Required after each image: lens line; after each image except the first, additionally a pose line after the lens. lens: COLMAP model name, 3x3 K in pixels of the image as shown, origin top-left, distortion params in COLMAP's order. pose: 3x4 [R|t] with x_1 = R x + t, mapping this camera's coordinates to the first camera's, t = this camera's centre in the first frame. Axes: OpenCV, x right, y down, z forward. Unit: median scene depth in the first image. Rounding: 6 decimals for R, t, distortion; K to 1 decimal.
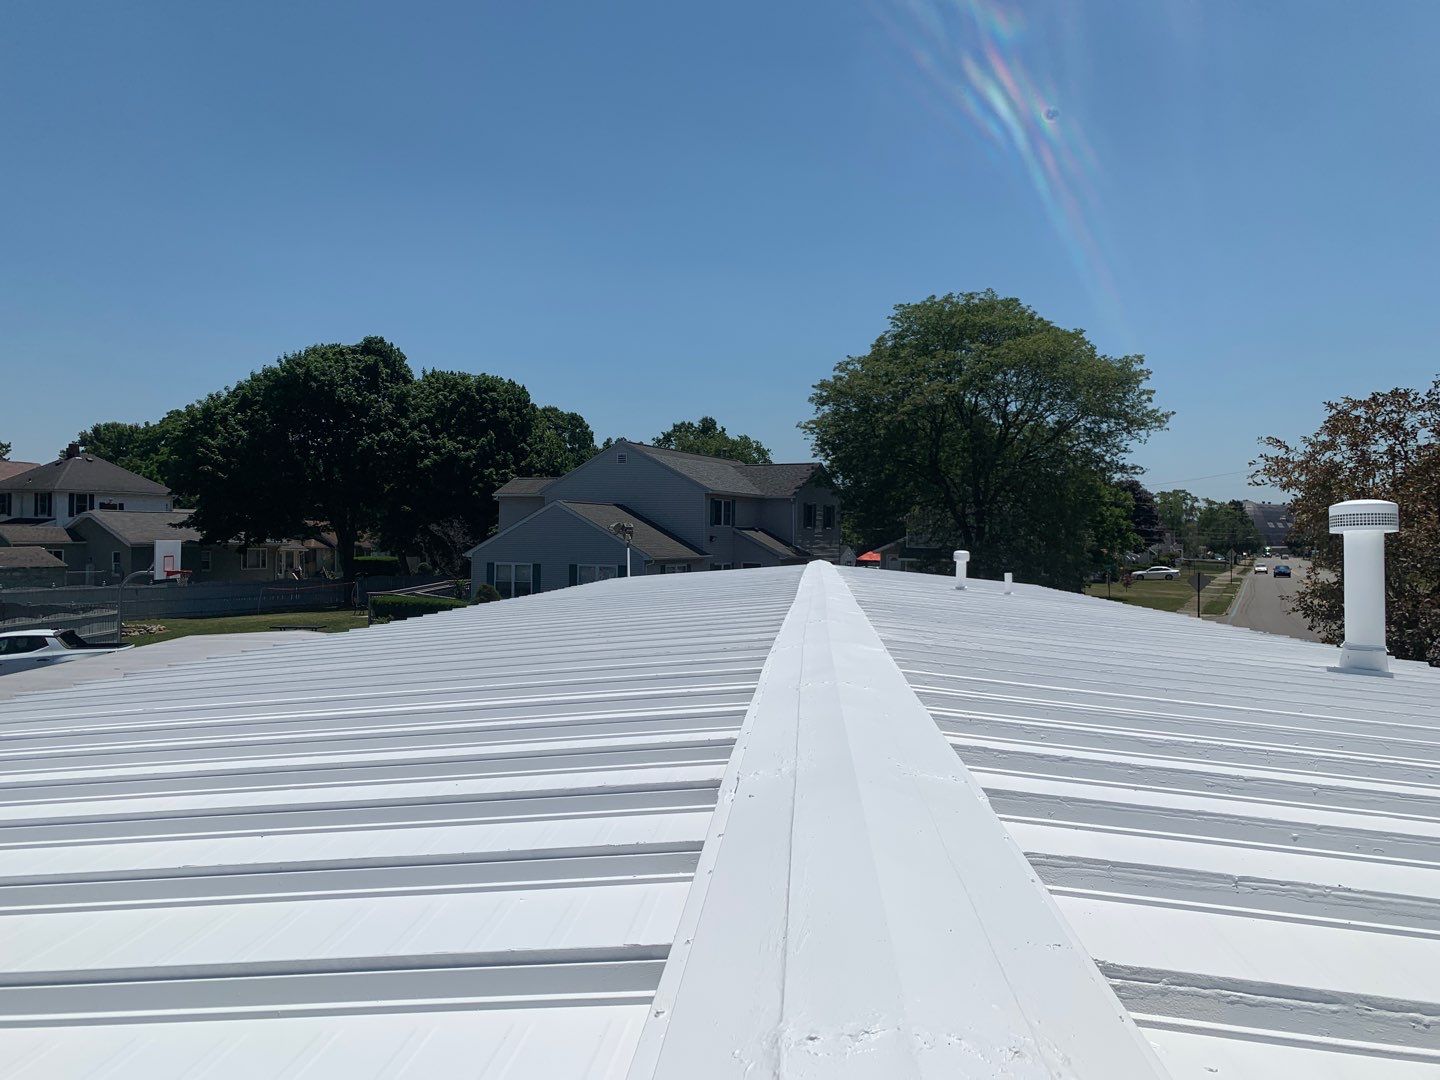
lens RADIAL K [[1080.8, 0, 718.9], [0, 1080.8, 544.9], [0, 0, 1]] dist [0.009757, -0.018460]
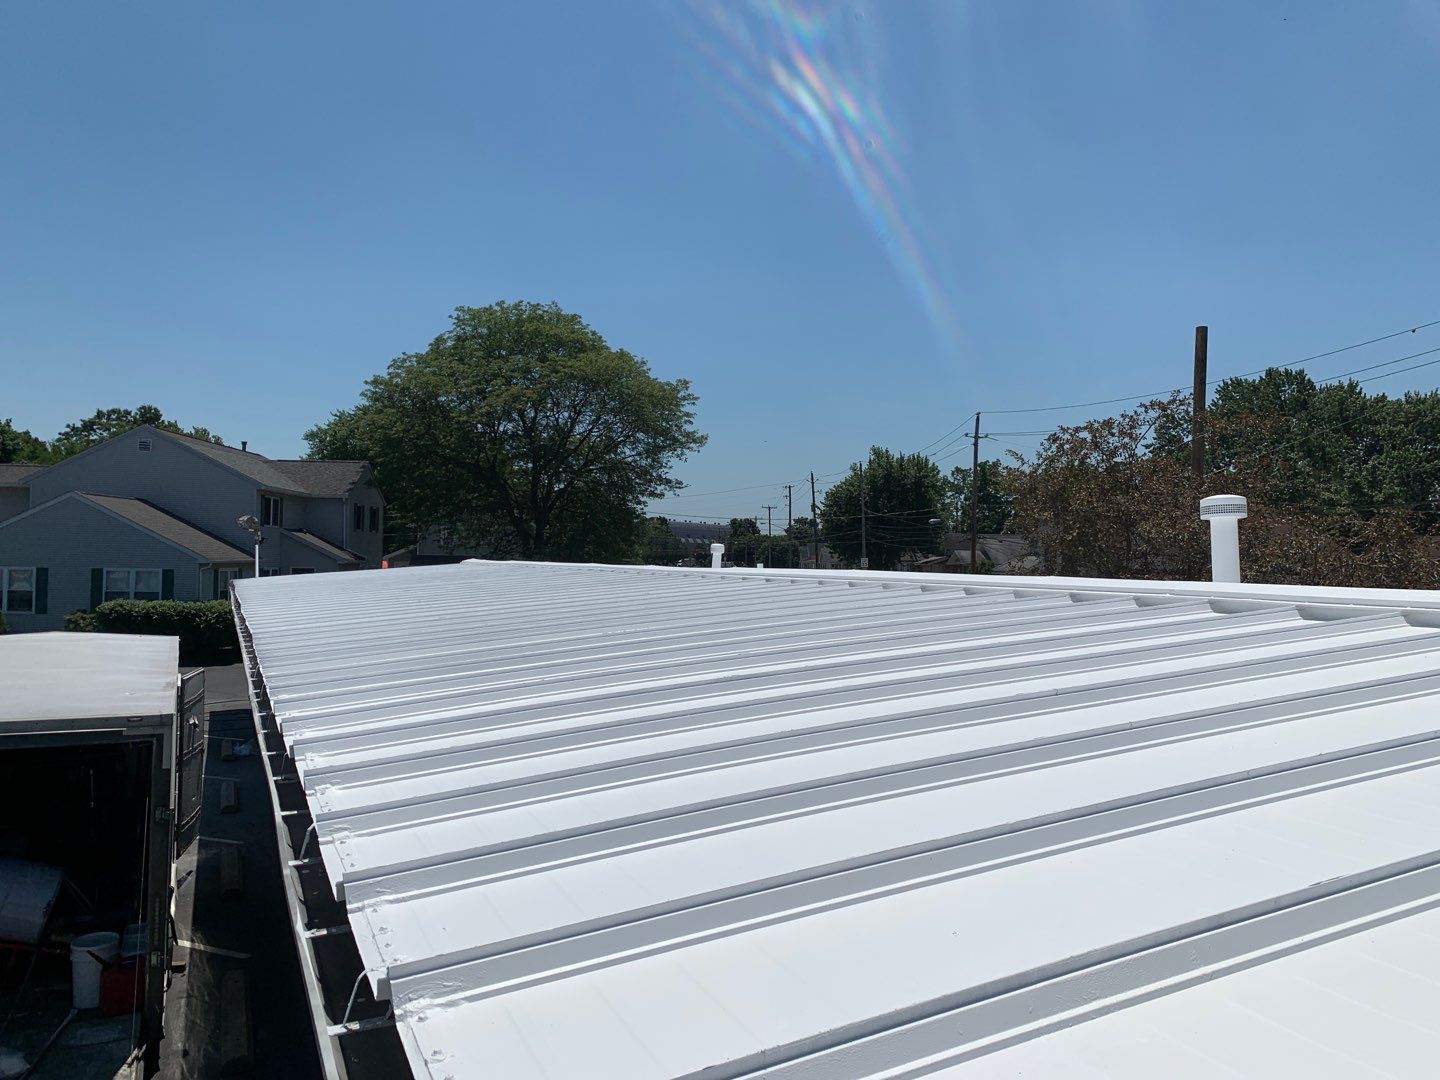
lens RADIAL K [[1080.8, 0, 739.5], [0, 1080.8, 550.7], [0, 0, 1]] dist [0.009757, -0.018460]
pose [[0.861733, 0.008047, 0.507298, -0.112437], [-0.004738, 0.999958, -0.007813, 0.007530], [-0.507339, 0.004329, 0.861736, 0.020083]]
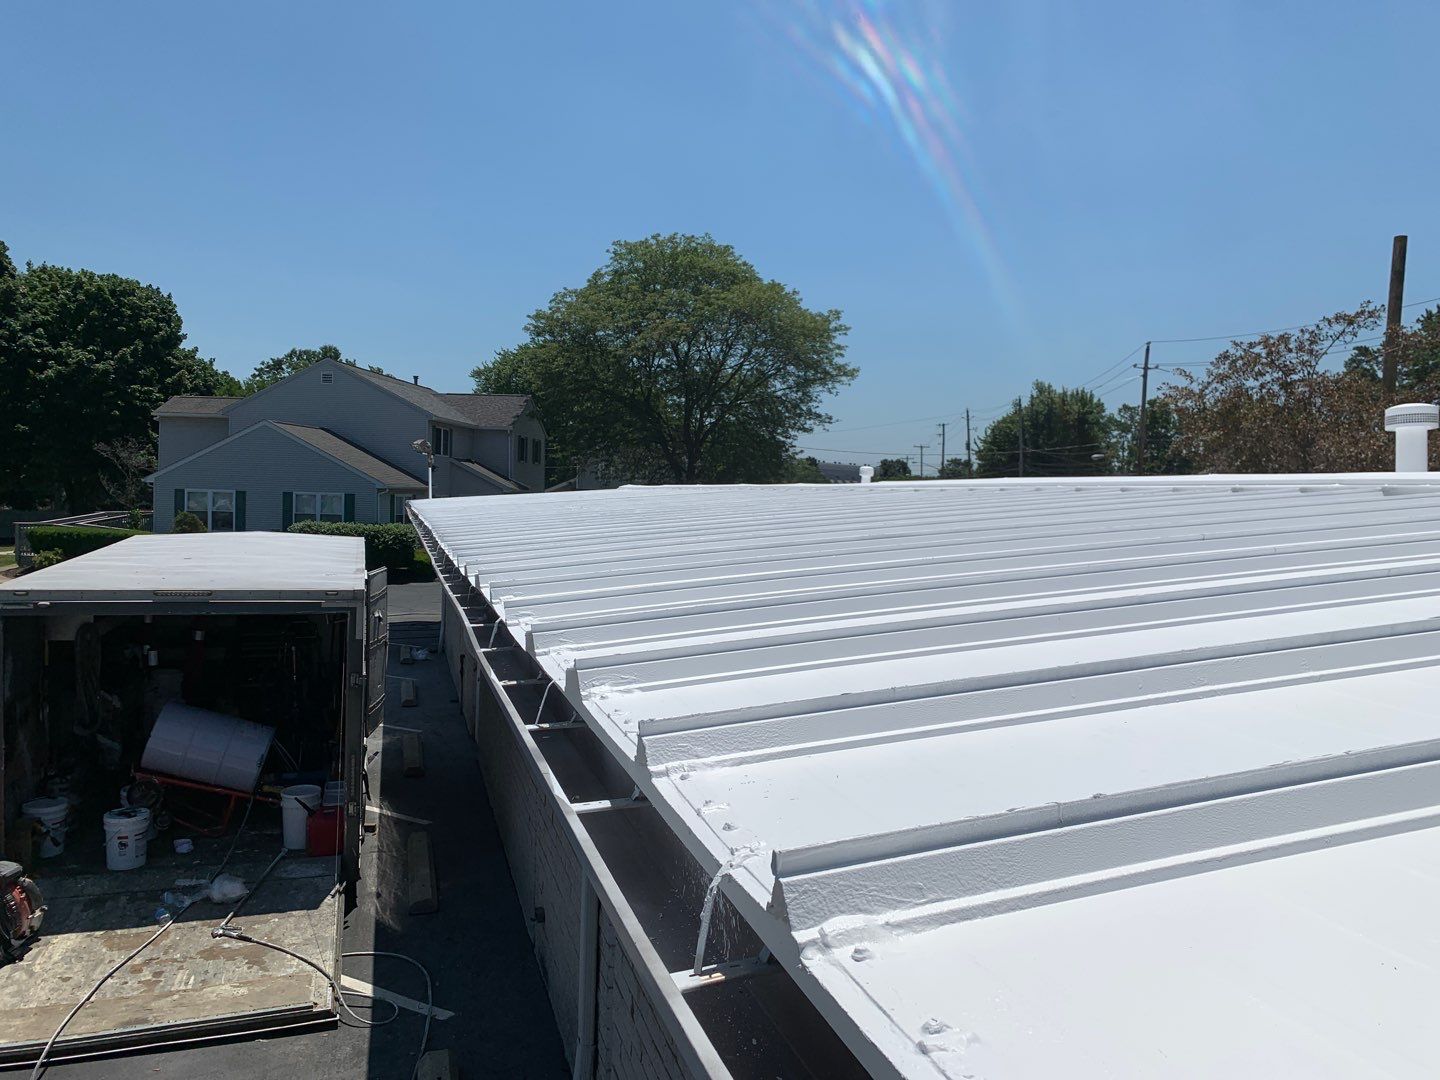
lens RADIAL K [[1080.8, 0, 731.3], [0, 1080.8, 555.6], [0, 0, 1]] dist [0.009757, -0.018460]
pose [[0.926128, -0.005263, 0.377172, -0.114374], [-0.015824, 0.998480, 0.052787, 0.014649], [-0.376877, -0.054855, 0.924638, 0.015985]]
